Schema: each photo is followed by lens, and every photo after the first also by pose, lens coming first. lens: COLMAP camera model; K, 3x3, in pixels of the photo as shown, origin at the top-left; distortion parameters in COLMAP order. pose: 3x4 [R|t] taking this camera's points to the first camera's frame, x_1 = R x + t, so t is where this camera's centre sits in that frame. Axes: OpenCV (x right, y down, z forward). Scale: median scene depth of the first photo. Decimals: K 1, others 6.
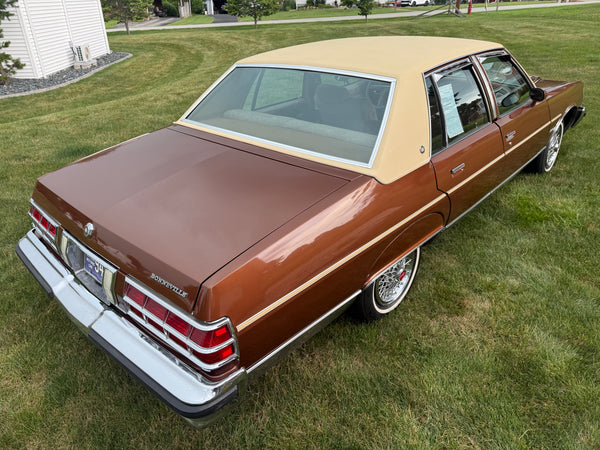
lens RADIAL K [[432.9, 0, 315.5], [0, 432.9, 227.4], [0, 0, 1]] dist [-0.000061, -0.009535]
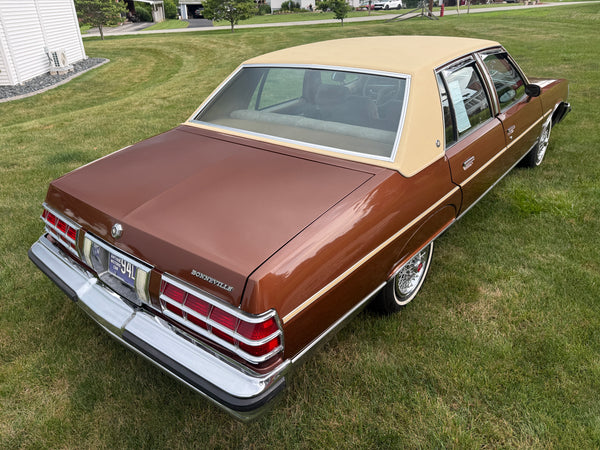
lens RADIAL K [[434.6, 0, 314.7], [0, 434.6, 226.2], [0, 0, 1]] dist [-0.000985, -0.006119]
pose [[0.998174, -0.031740, 0.051399, -0.090163], [0.032357, 0.999413, -0.011226, 0.016269], [-0.051013, 0.012868, 0.998615, -0.011590]]
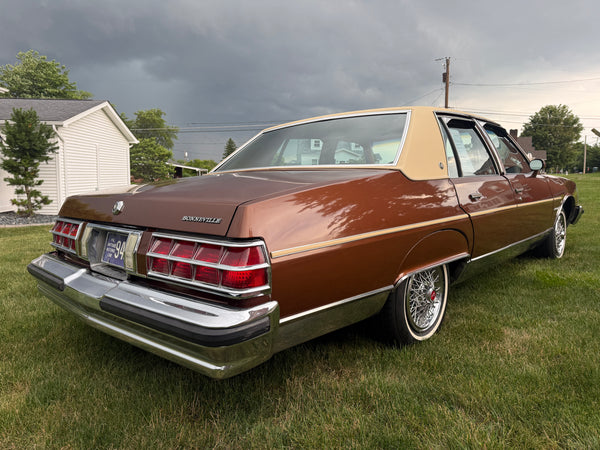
lens RADIAL K [[434.6, 0, 314.7], [0, 434.6, 226.2], [0, 0, 1]] dist [-0.000985, -0.006119]
pose [[0.999978, 0.006670, 0.000209, -0.052956], [-0.006073, 0.922554, -0.385820, 0.318478], [-0.002766, 0.385810, 0.922574, 0.068748]]
